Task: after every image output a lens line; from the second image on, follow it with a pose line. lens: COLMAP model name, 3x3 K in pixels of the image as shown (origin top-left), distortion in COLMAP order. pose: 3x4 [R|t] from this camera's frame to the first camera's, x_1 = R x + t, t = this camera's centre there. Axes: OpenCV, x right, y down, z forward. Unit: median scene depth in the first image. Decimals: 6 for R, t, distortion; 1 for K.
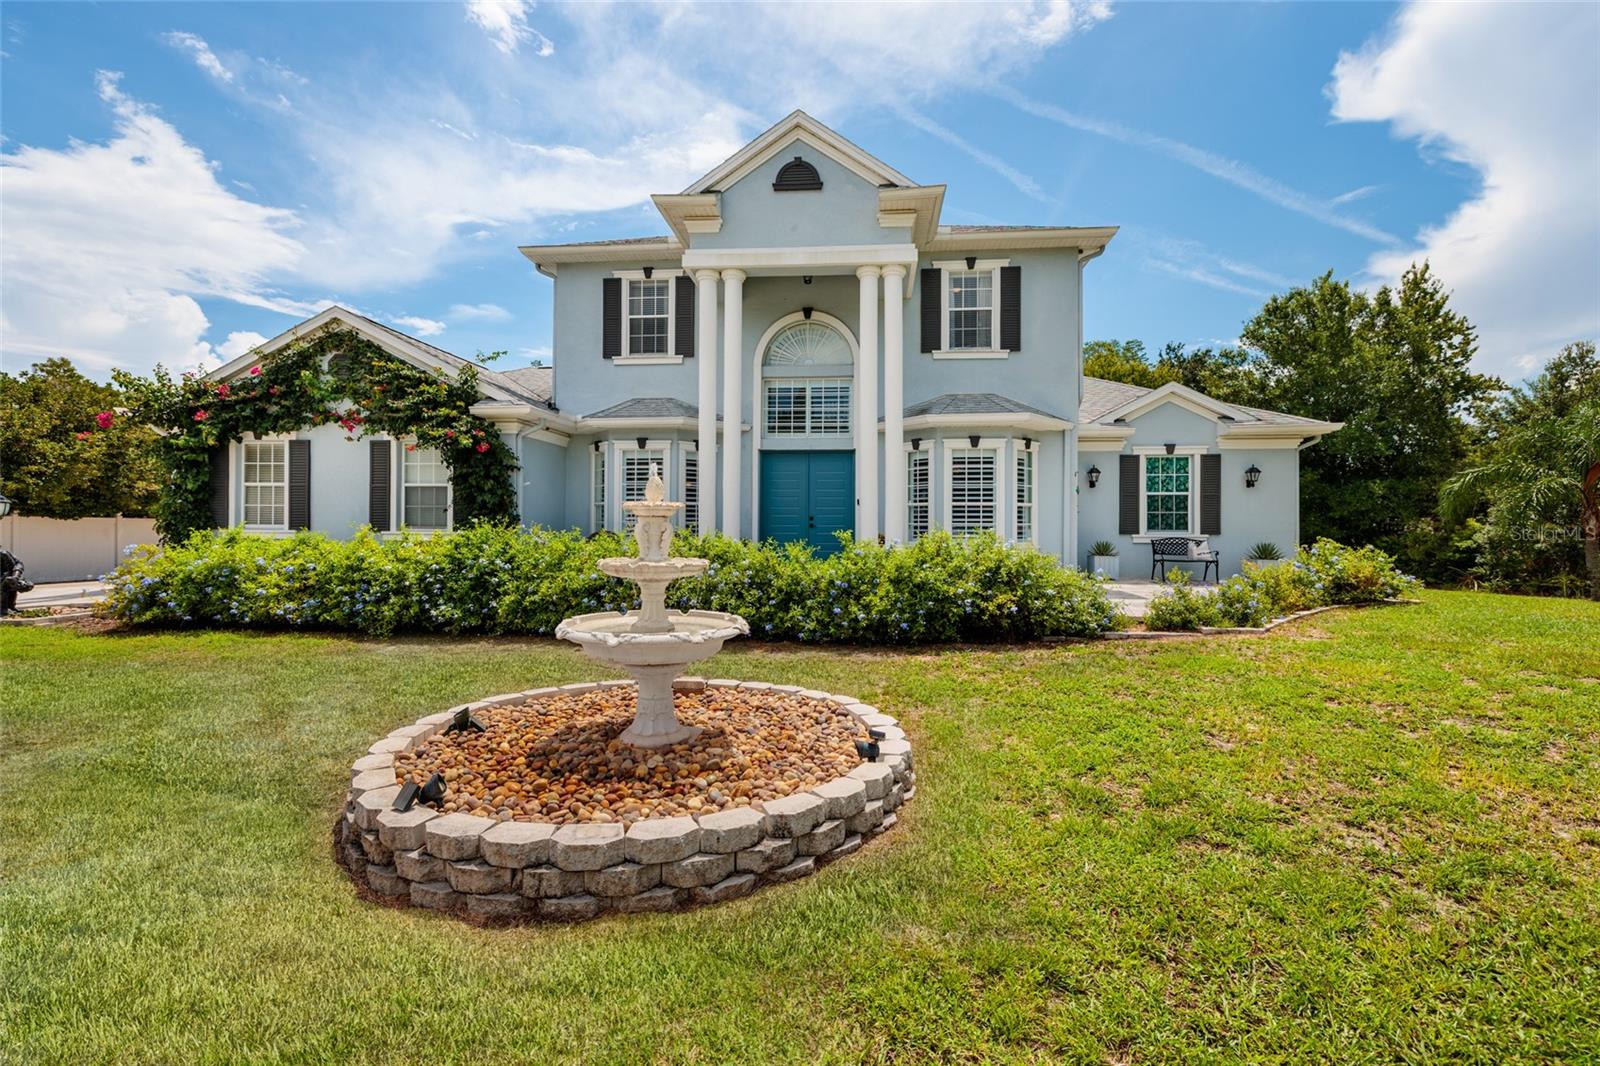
lens RADIAL K [[701.6, 0, 804.6], [0, 701.6, 517.0], [0, 0, 1]] dist [0.008396, -0.000788]
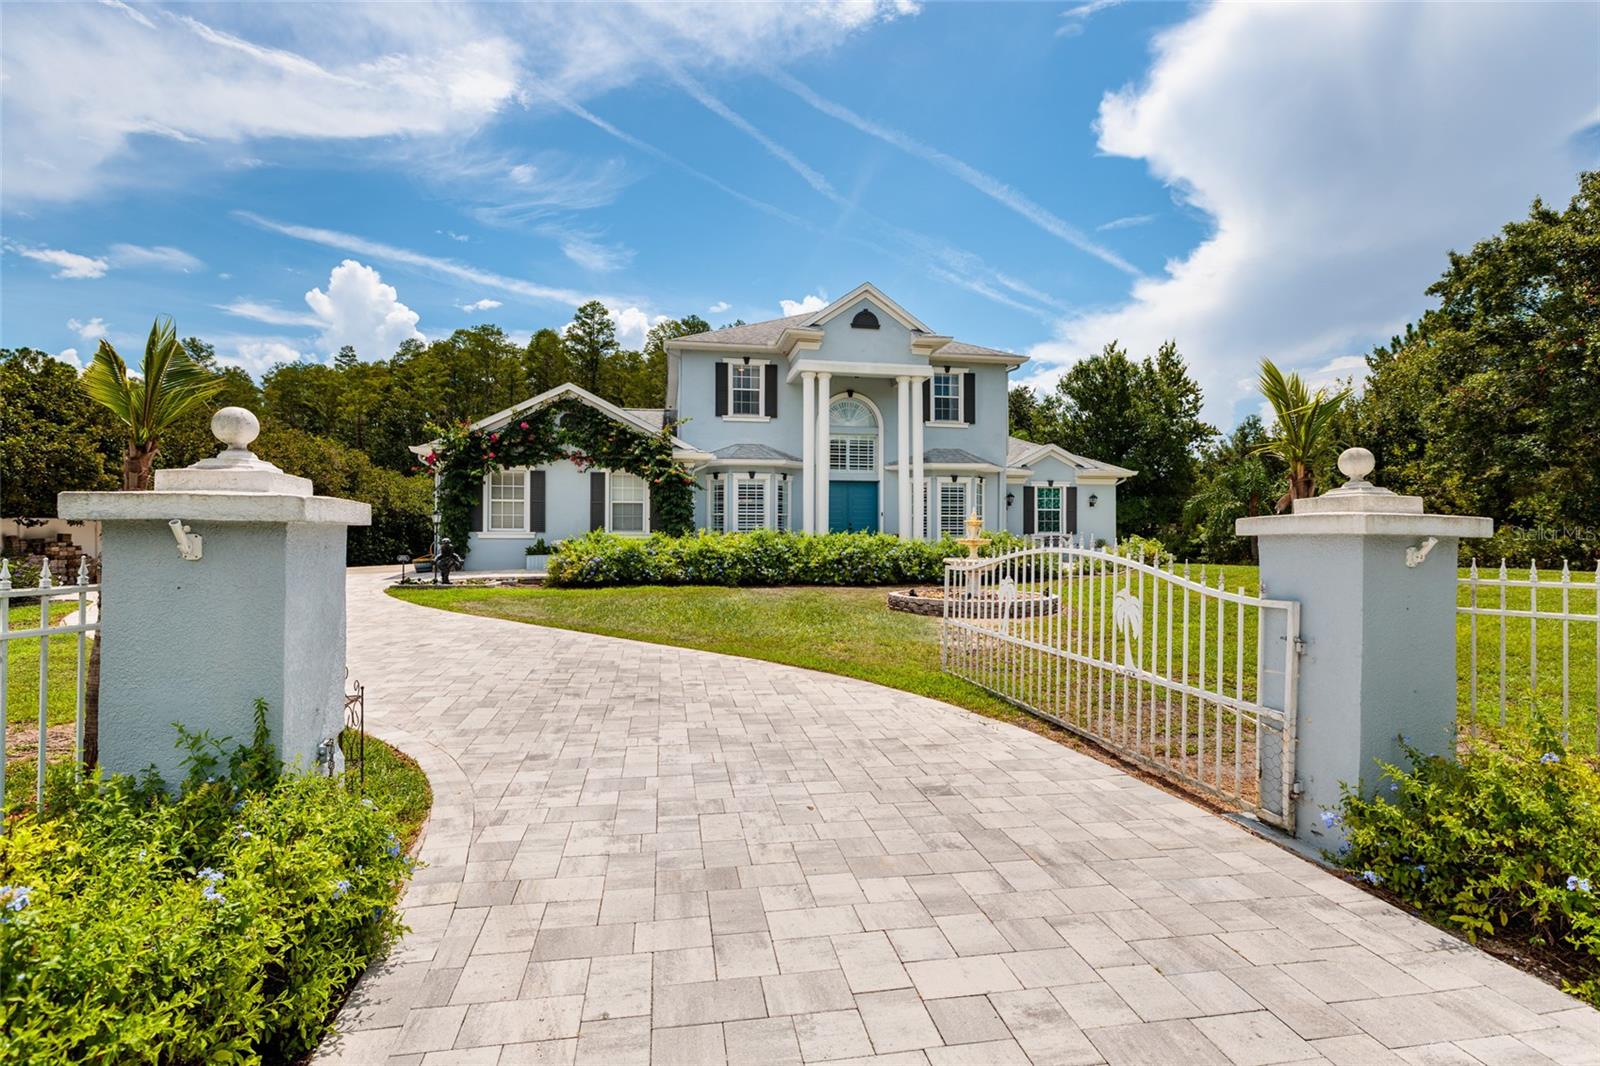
lens RADIAL K [[771.1, 0, 789.3], [0, 771.1, 525.1], [0, 0, 1]] dist [-0.004090, 0.001523]
pose [[0.965396, 0.000829, 0.260786, -0.587716], [-0.002333, 0.999982, 0.005457, -0.005394], [-0.260777, -0.005877, 0.965381, -0.643993]]
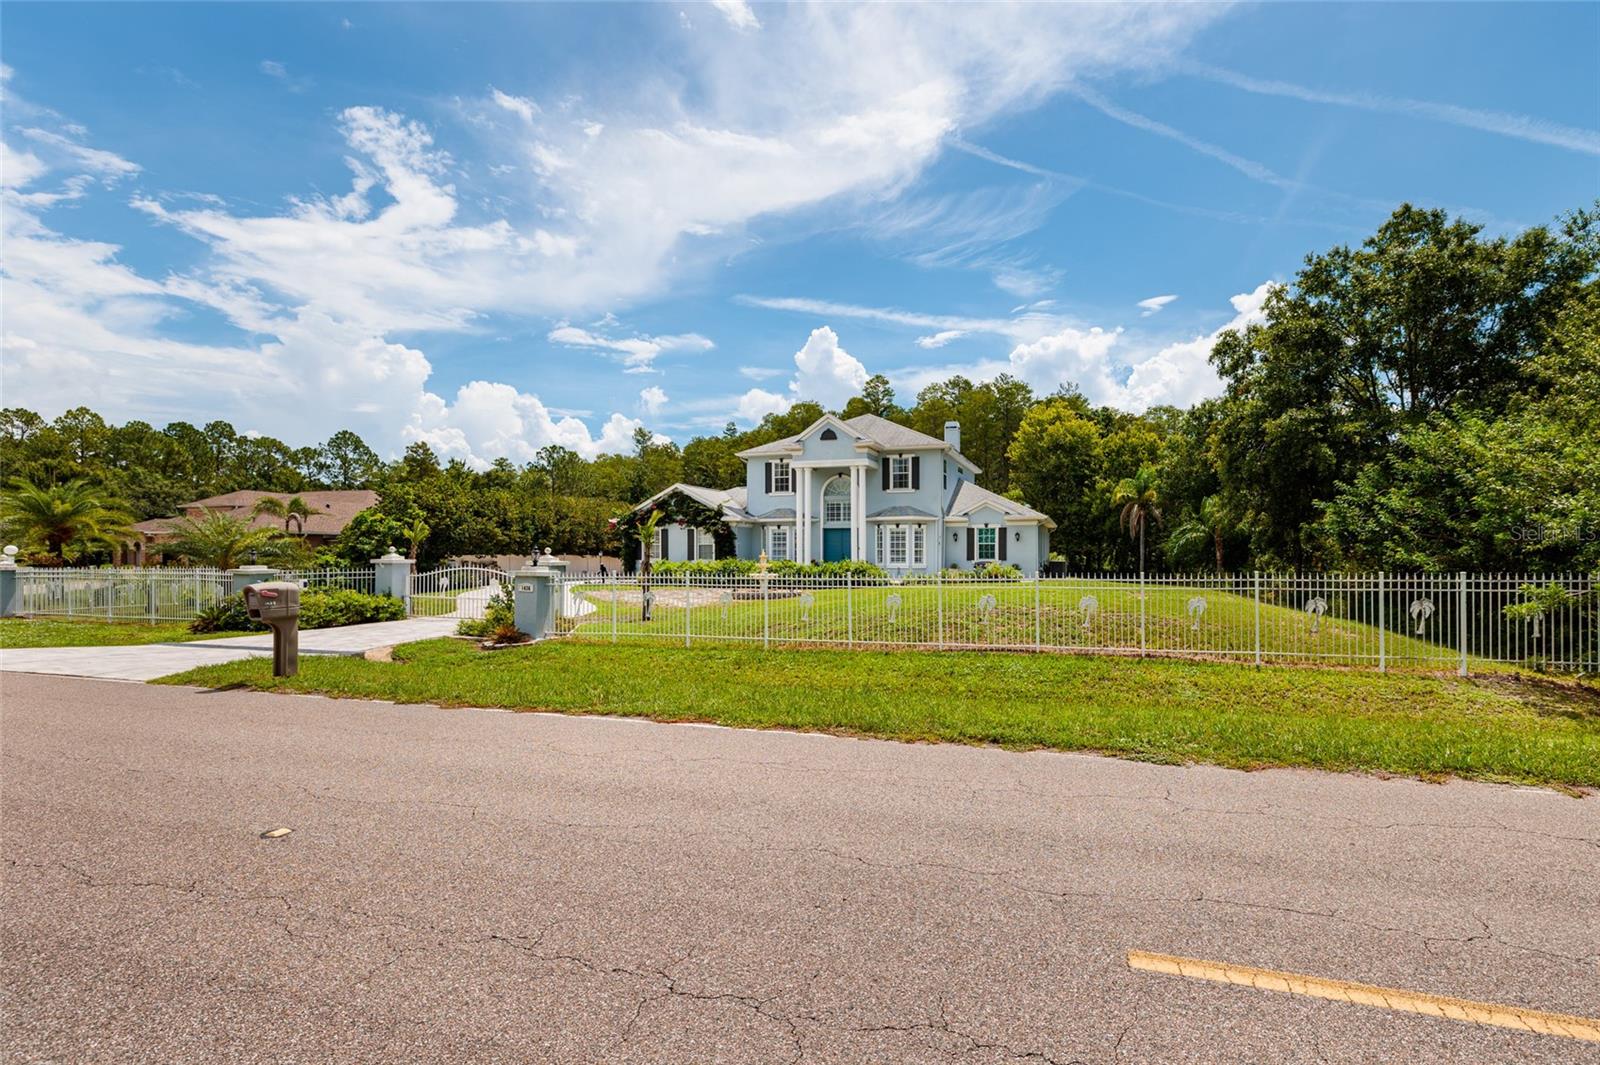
lens RADIAL K [[778.5, 0, 852.8], [0, 778.5, 547.2], [0, 0, 1]] dist [-0.005723, 0.003243]
pose [[0.976819, -0.008322, -0.213907, 0.668825], [0.009146, 0.999954, 0.002863, -0.034004], [0.213873, -0.004754, 0.976850, -1.817093]]
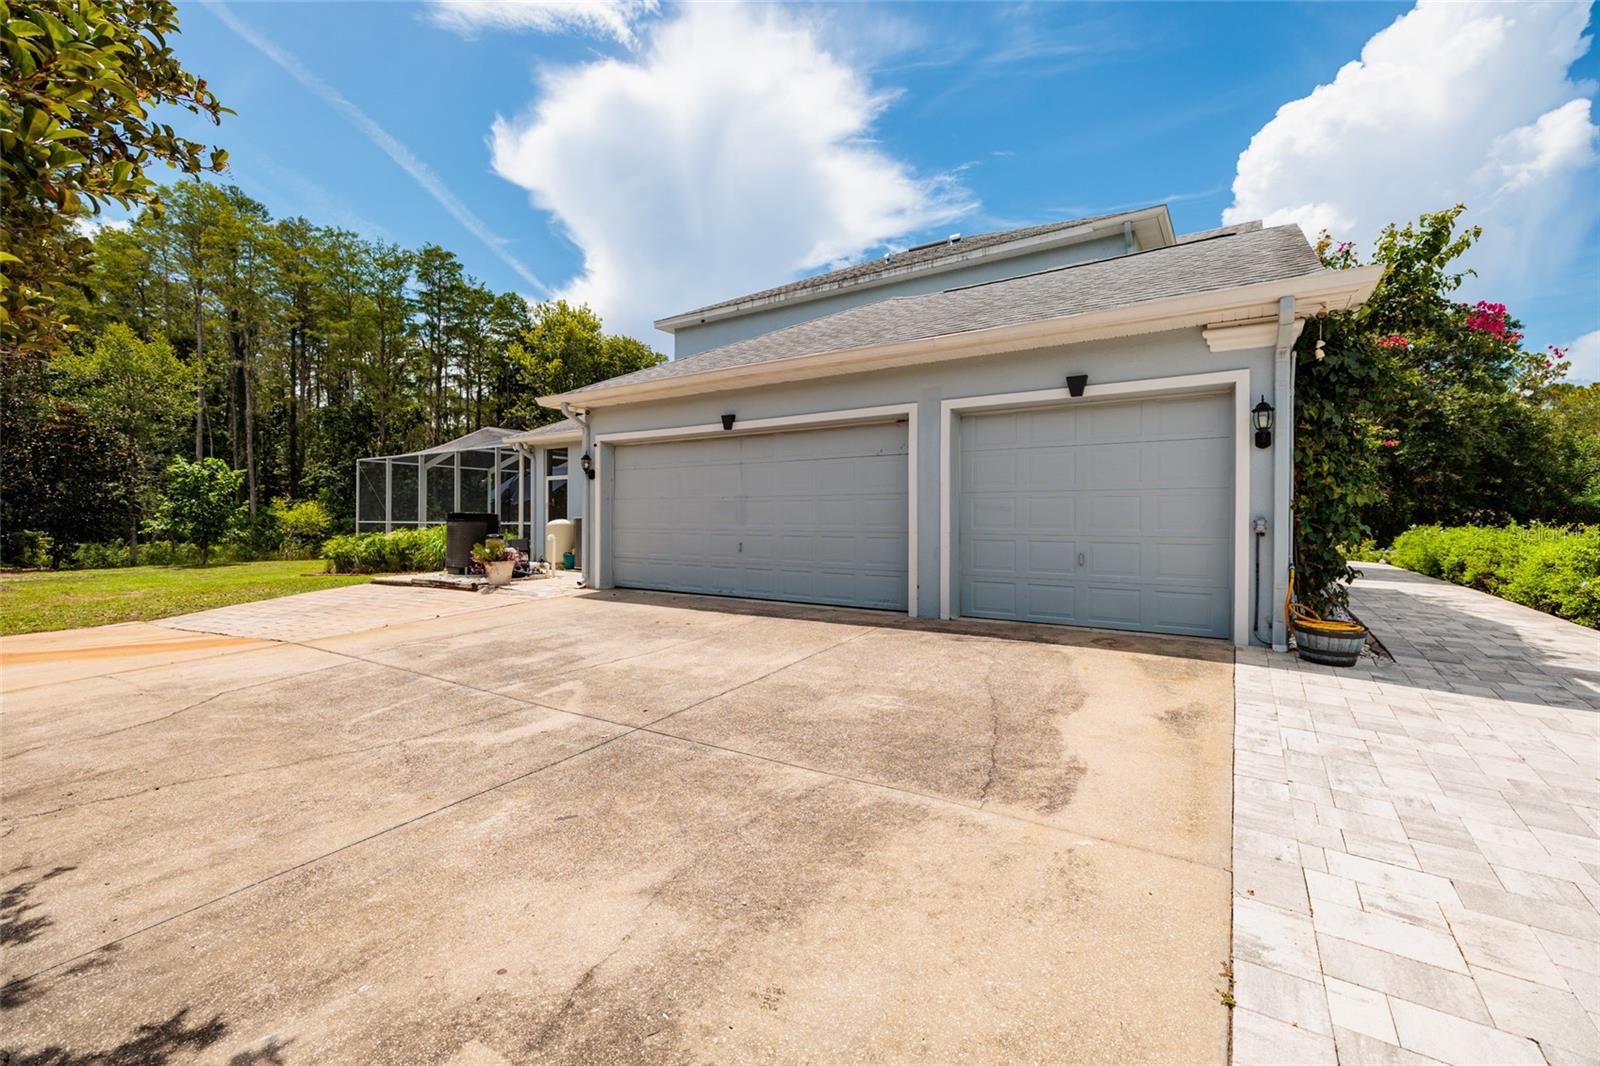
lens RADIAL K [[701.6, 0, 786.3], [0, 701.6, 526.6], [0, 0, 1]] dist [0.008396, -0.000788]
pose [[0.482744, 0.001294, 0.875760, -1.430677], [-0.019752, 0.999761, 0.009410, 0.016068], [-0.875539, -0.021841, 0.482654, 0.994452]]
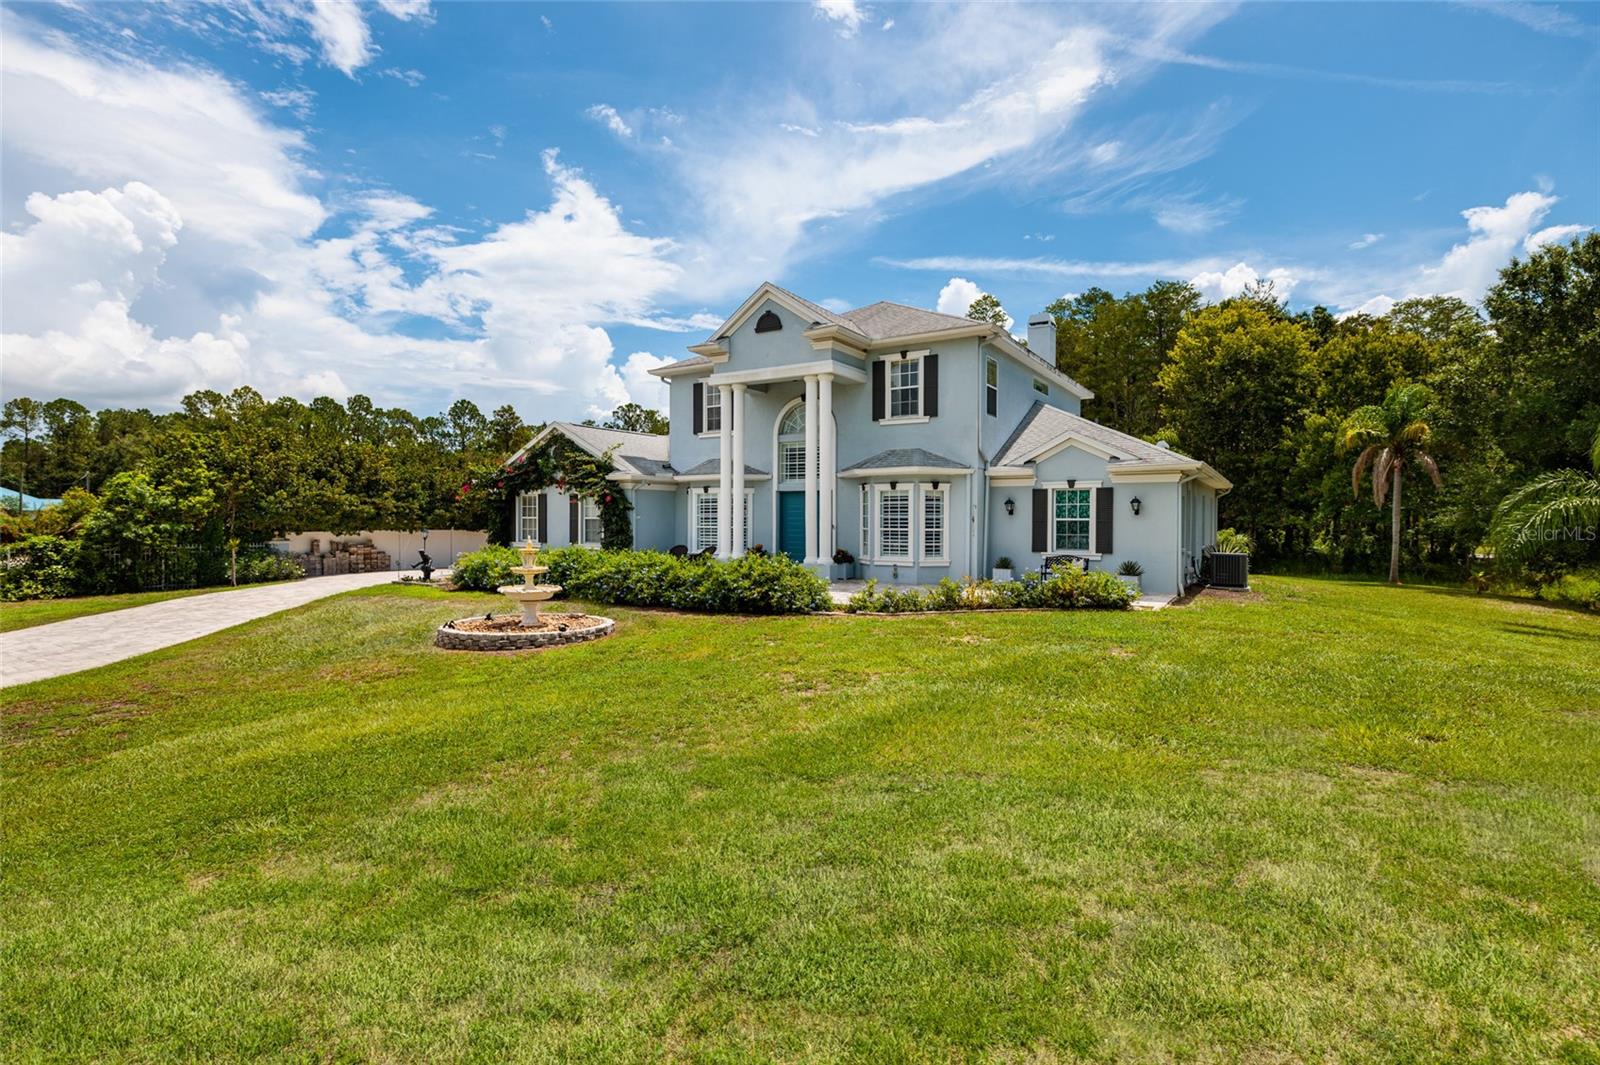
lens RADIAL K [[771.1, 0, 785.8], [0, 771.1, 520.2], [0, 0, 1]] dist [-0.004090, 0.001523]
pose [[0.884546, -0.002403, -0.466447, 0.733932], [0.008810, 0.999894, 0.011556, -0.054647], [0.466370, -0.014331, 0.884474, -0.454342]]
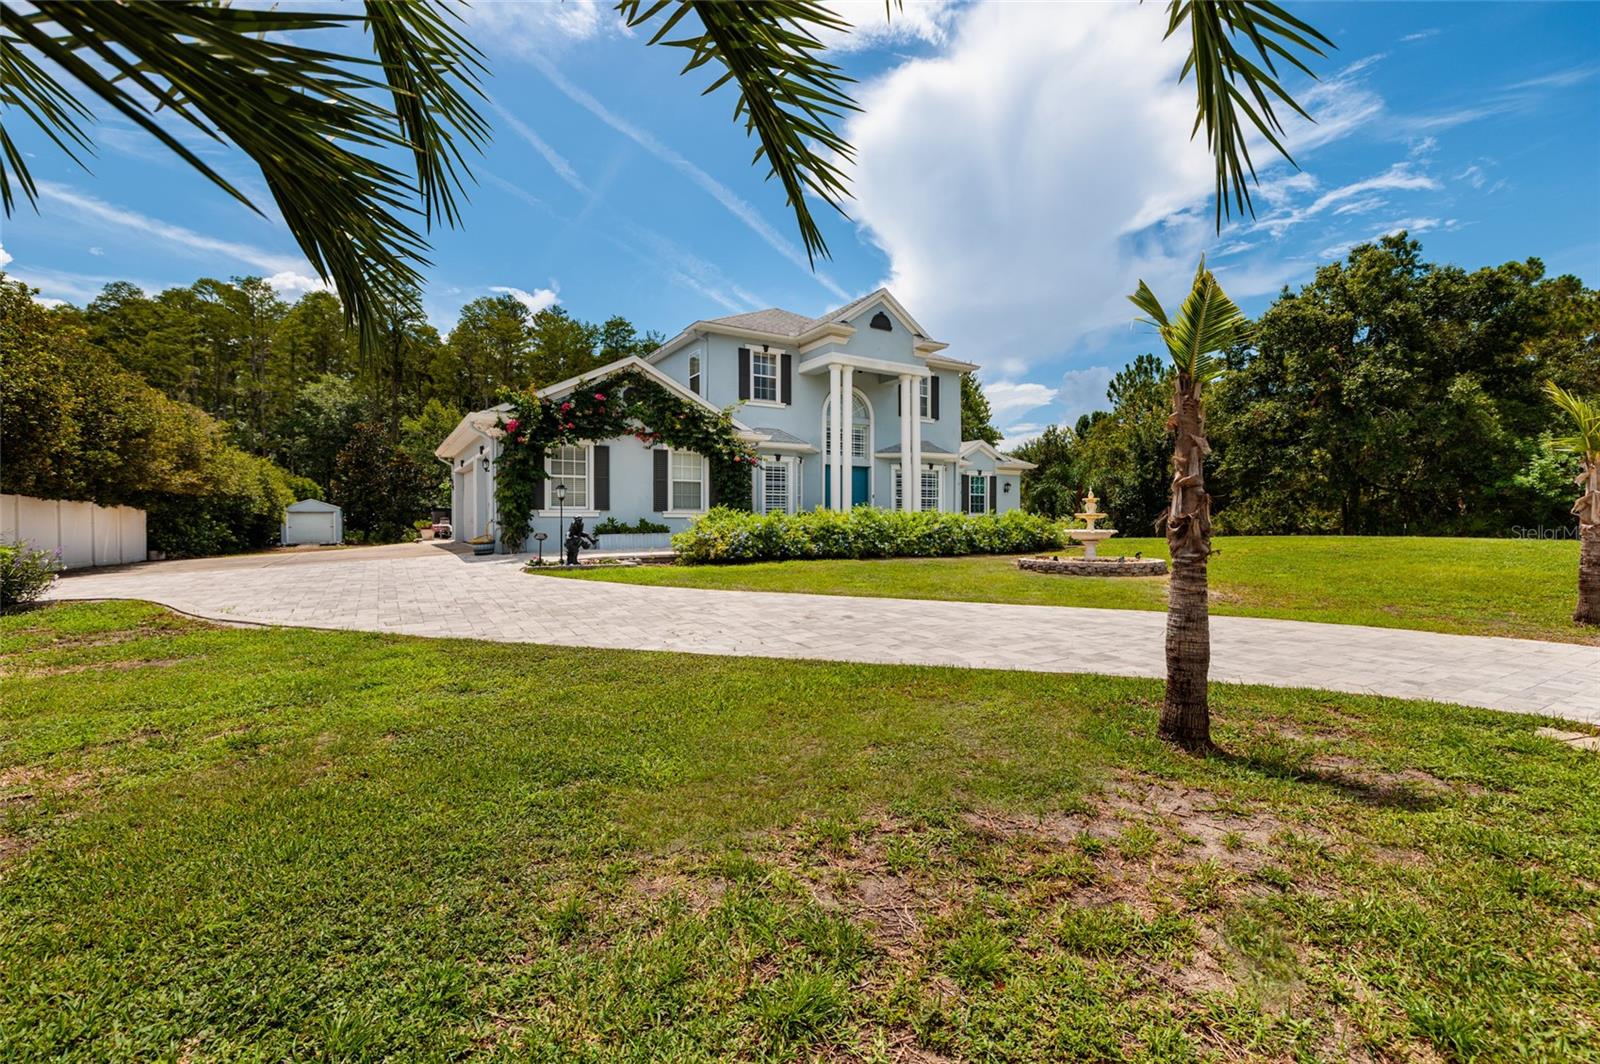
lens RADIAL K [[701.6, 0, 801.7], [0, 701.6, 540.4], [0, 0, 1]] dist [0.008396, -0.000788]
pose [[0.799601, -0.021017, 0.600163, -1.157718], [-0.005876, 0.999066, 0.042814, 0.015510], [-0.600503, -0.037761, 0.798731, -0.335159]]
